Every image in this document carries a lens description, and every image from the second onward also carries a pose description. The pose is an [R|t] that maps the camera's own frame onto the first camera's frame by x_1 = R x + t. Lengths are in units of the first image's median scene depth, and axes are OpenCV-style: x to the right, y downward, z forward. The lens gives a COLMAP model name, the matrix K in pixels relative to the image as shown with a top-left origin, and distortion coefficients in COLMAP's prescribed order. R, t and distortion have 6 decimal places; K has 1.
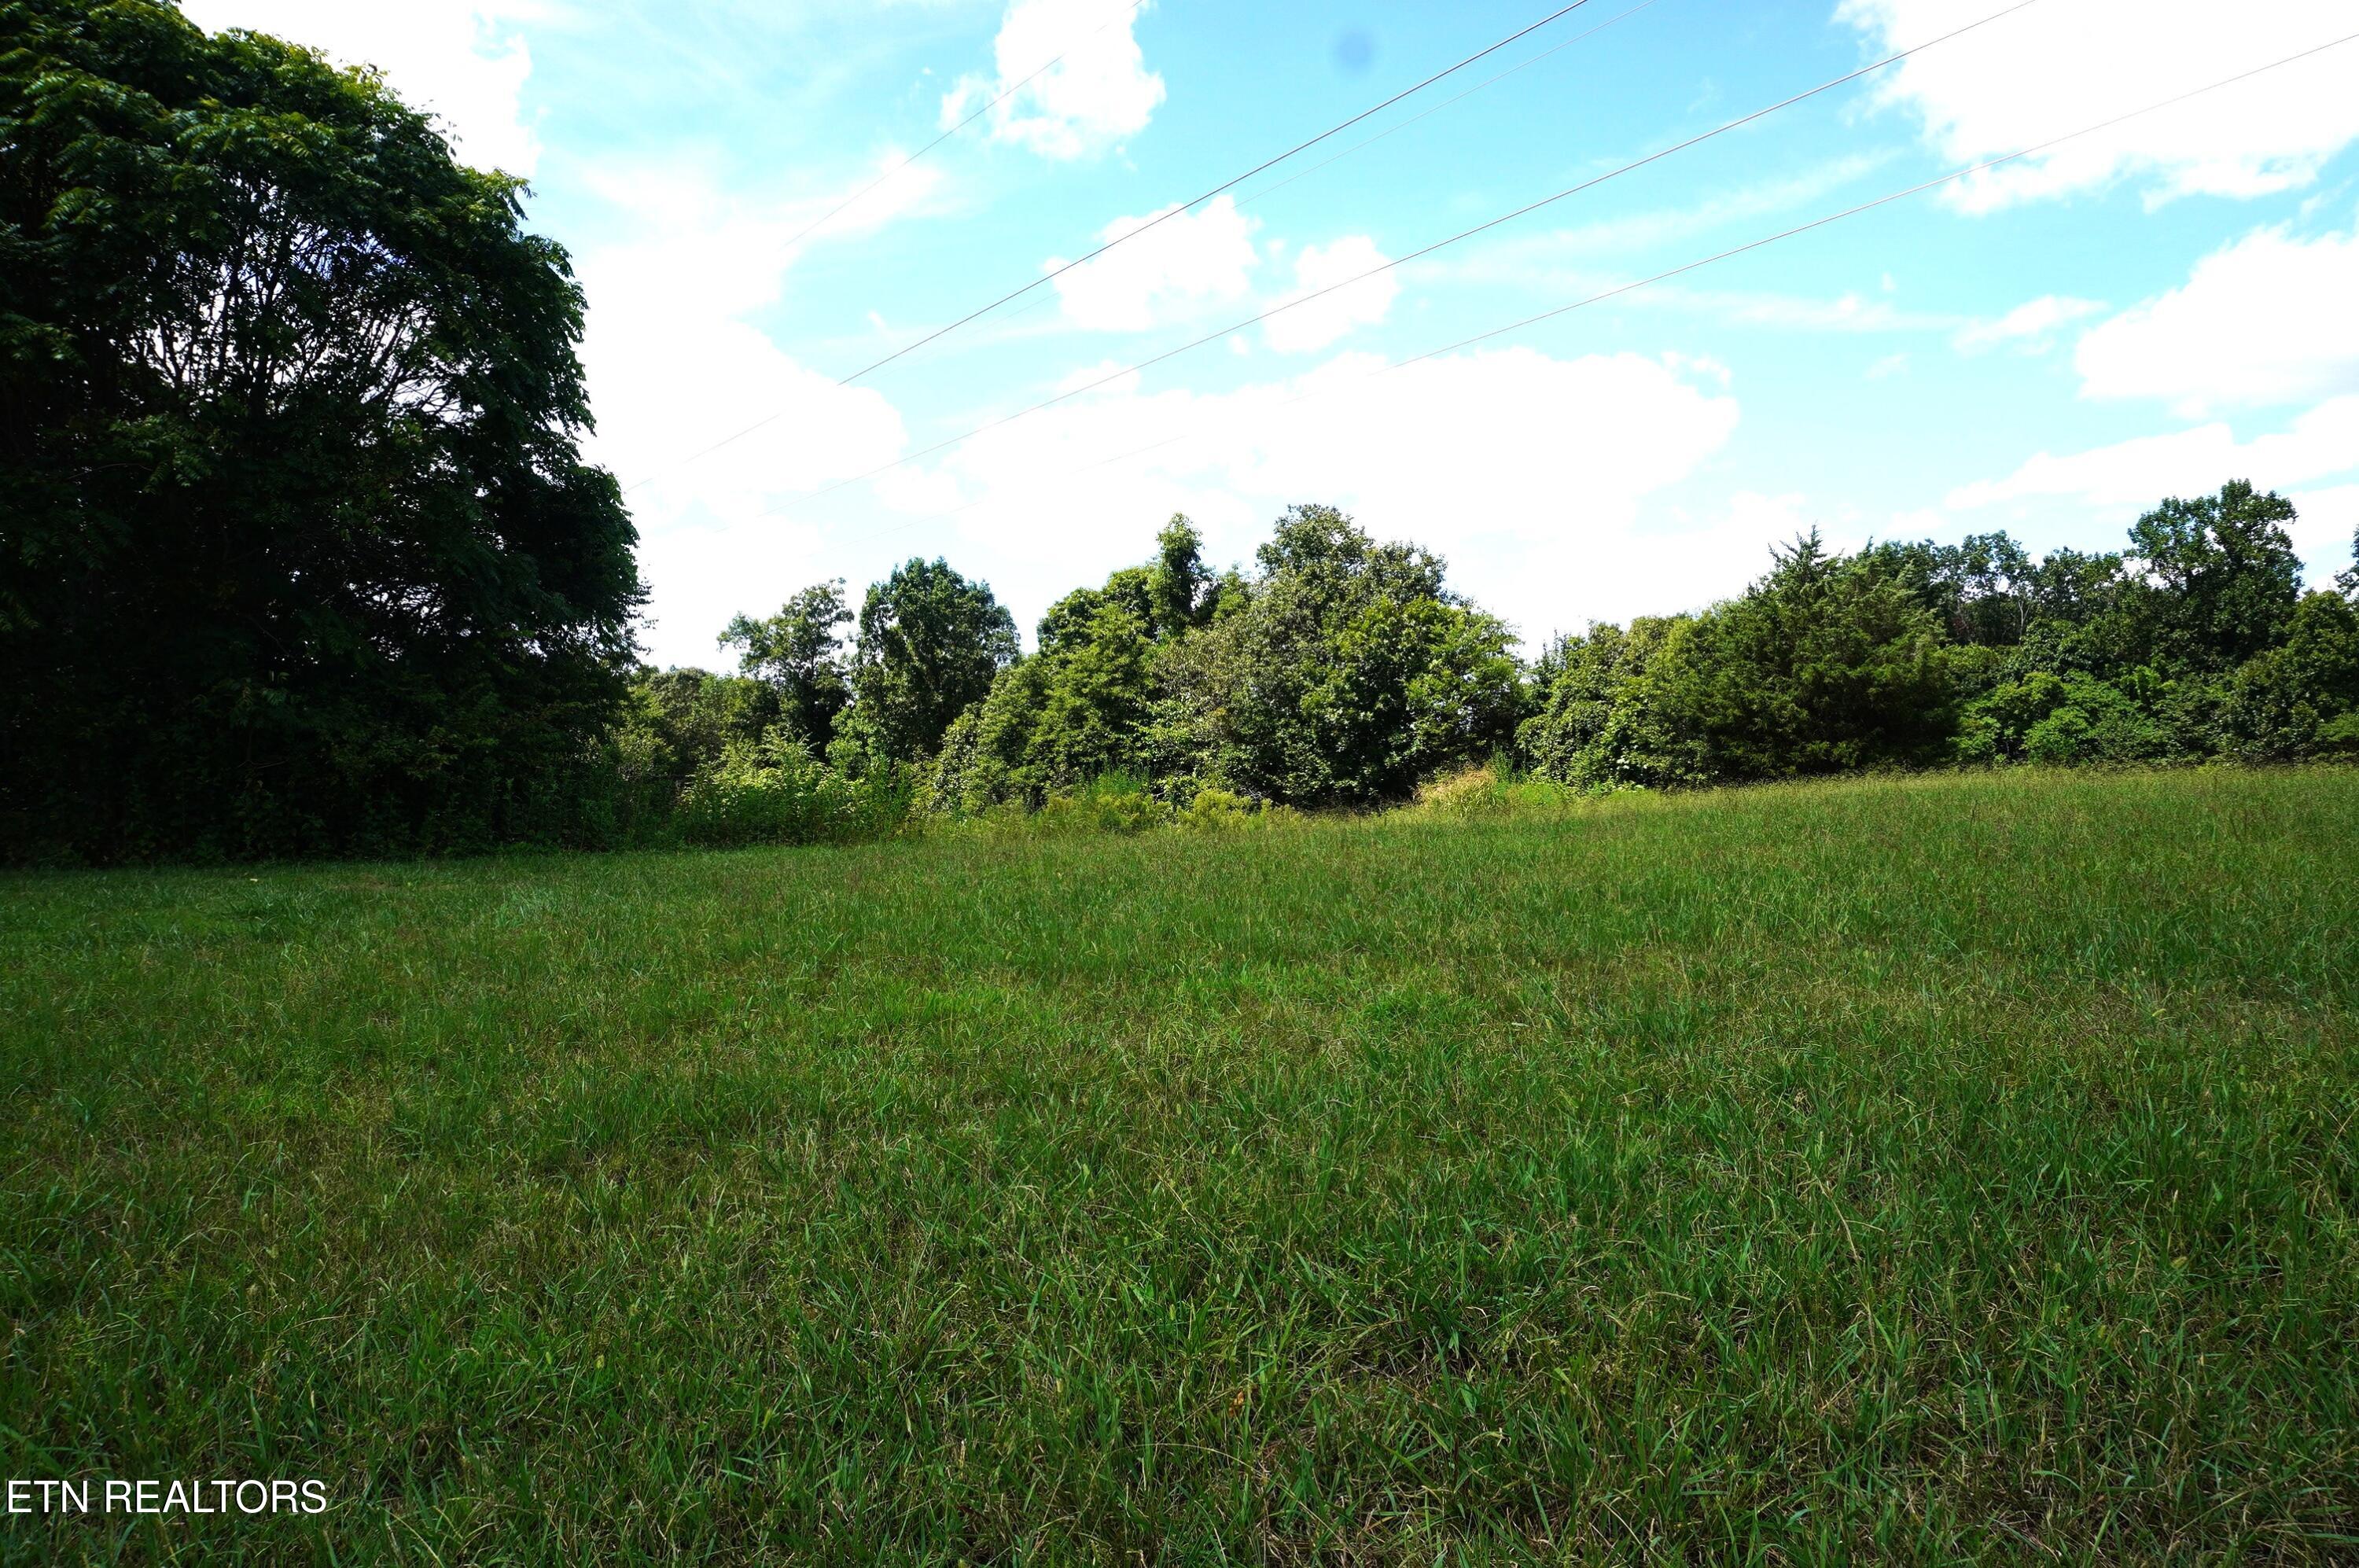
lens RADIAL K [[1690.6, 0, 1184.5], [0, 1690.6, 784.2], [0, 0, 1]] dist [0.023991, 0.017911]
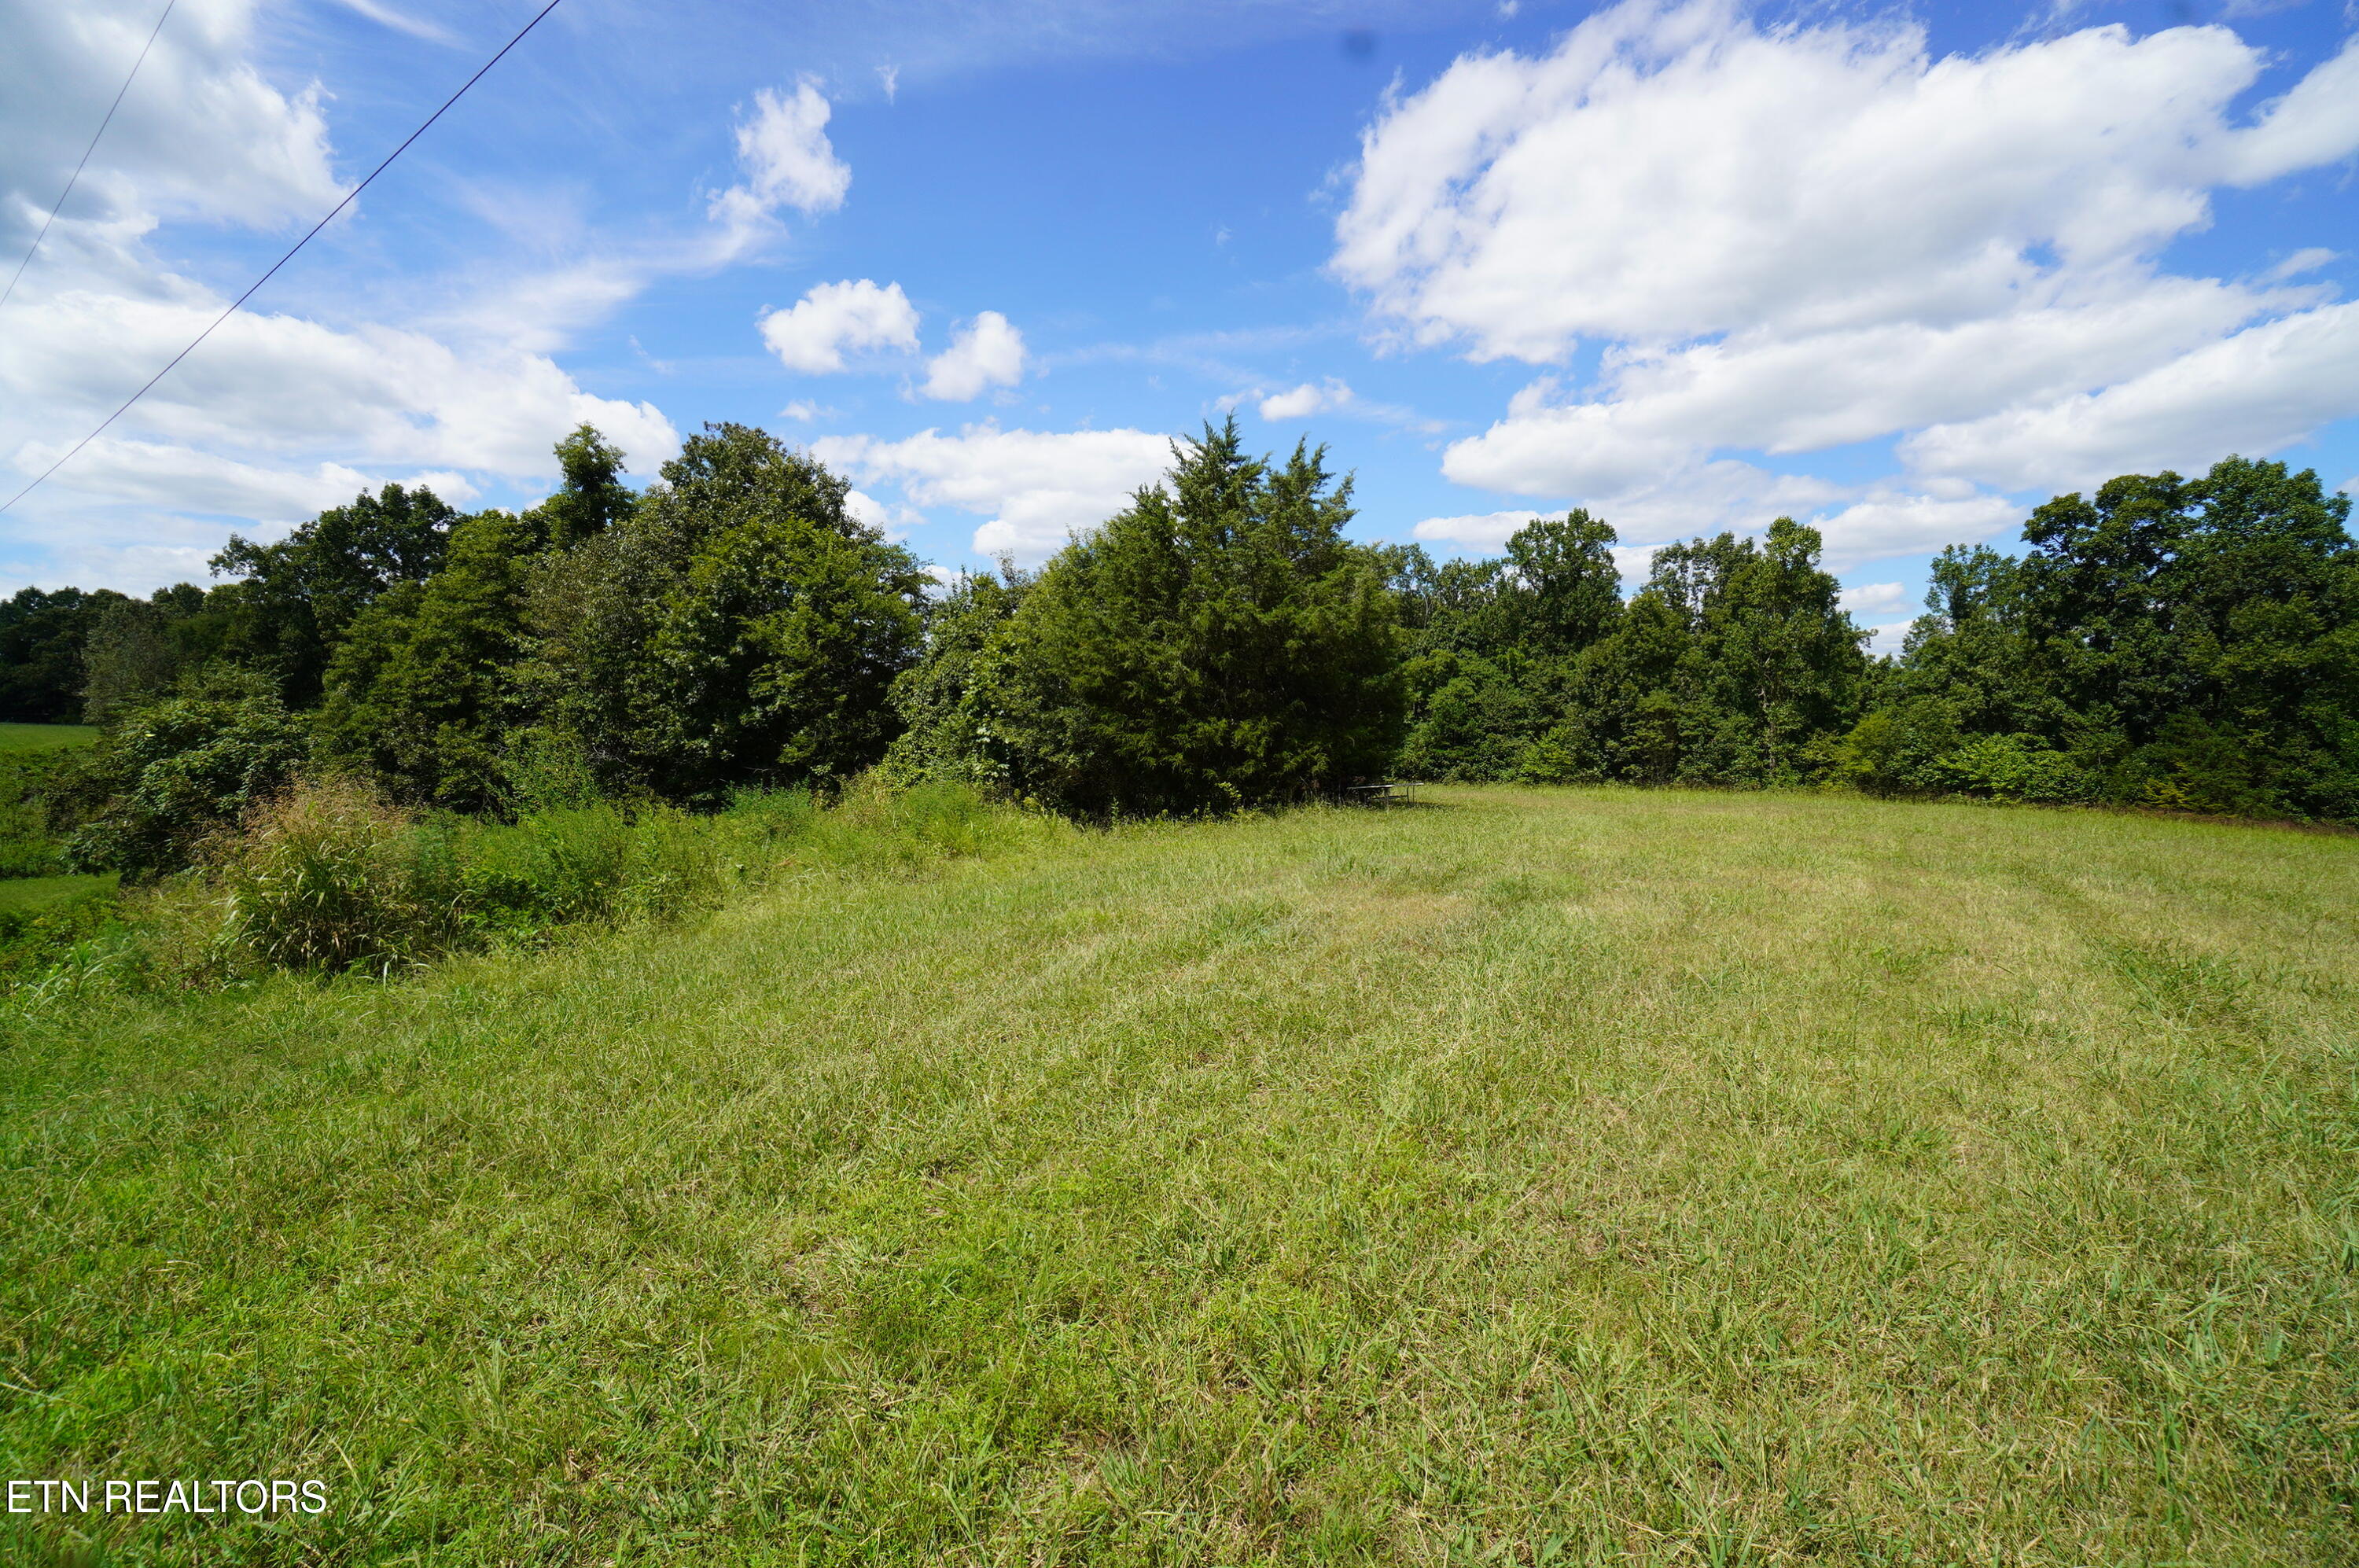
lens RADIAL K [[1010.7, 0, 1174.7], [0, 1010.7, 784.1], [0, 0, 1]] dist [-0.023830, 0.000628]
pose [[0.972425, 0.007935, 0.233079, 0.148970], [-0.025182, 0.997151, 0.071111, -0.015436], [-0.231850, -0.075019, 0.969854, 0.345564]]
